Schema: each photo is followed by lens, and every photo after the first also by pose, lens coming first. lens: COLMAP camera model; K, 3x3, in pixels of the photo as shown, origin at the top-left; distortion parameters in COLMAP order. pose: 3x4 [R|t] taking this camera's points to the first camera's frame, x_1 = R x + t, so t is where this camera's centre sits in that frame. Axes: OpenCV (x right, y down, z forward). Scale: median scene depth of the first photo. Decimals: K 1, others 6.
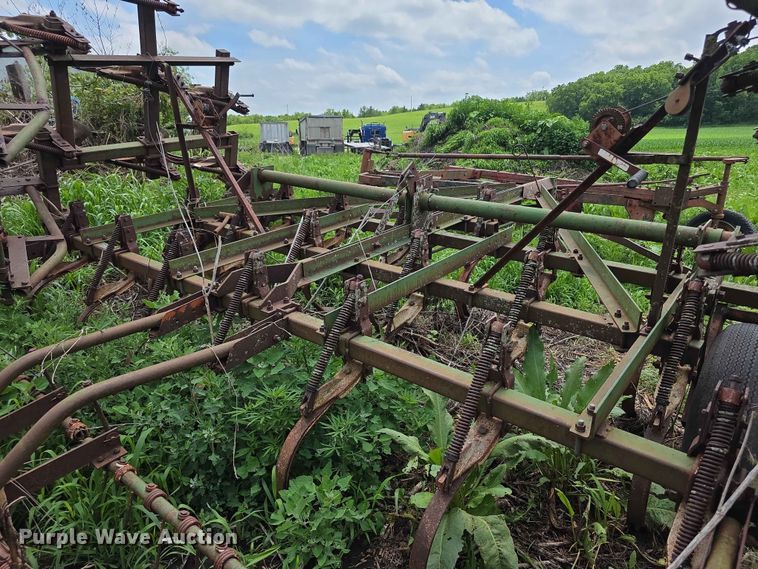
lens RADIAL K [[523.2, 0, 380.0], [0, 523.2, 285.9], [0, 0, 1]] dist [0.050654, -0.039375]
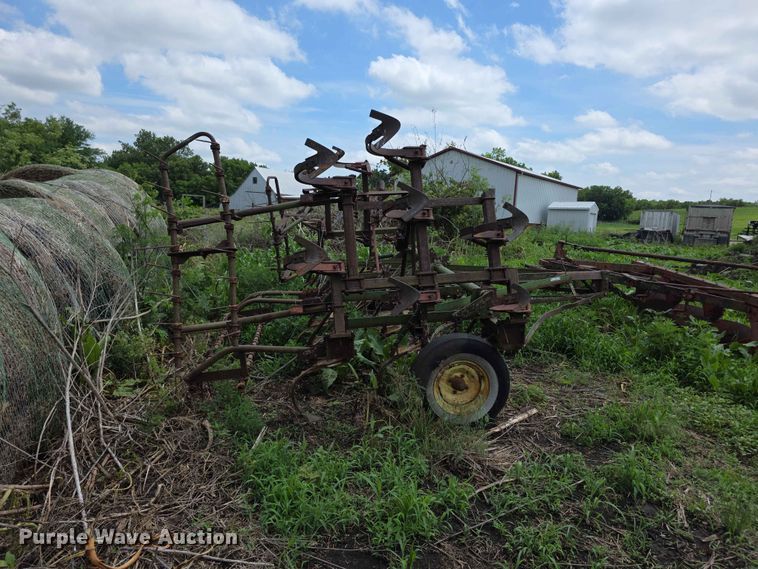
lens RADIAL K [[523.2, 0, 378.0], [0, 523.2, 290.6], [0, 0, 1]] dist [0.050654, -0.039375]
pose [[0.716872, 0.142660, -0.682453, 0.135098], [-0.233121, 0.971550, -0.041785, 0.002811], [0.657076, 0.189049, 0.729734, -0.058210]]
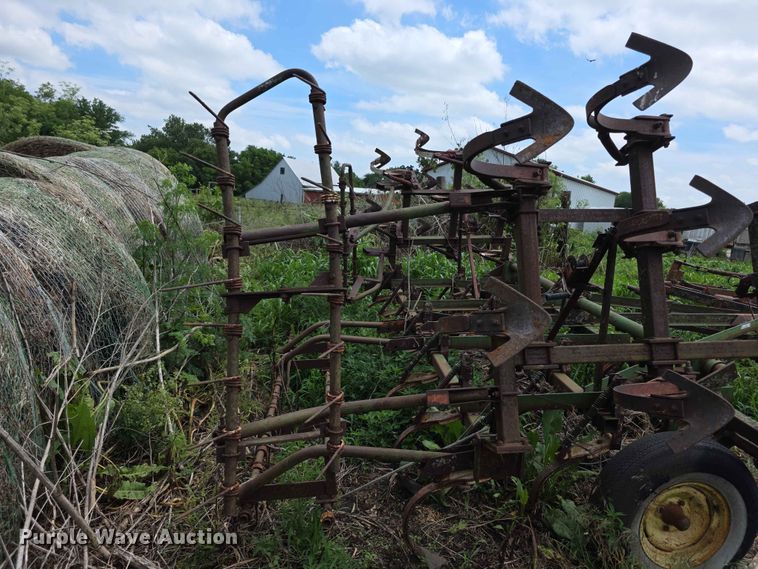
lens RADIAL K [[523.2, 0, 383.6], [0, 523.2, 288.7], [0, 0, 1]] dist [0.050654, -0.039375]
pose [[0.691241, 0.181298, -0.699512, 0.096002], [-0.282944, 0.958631, -0.031143, -0.001287], [0.664928, 0.219450, 0.713942, -0.043713]]
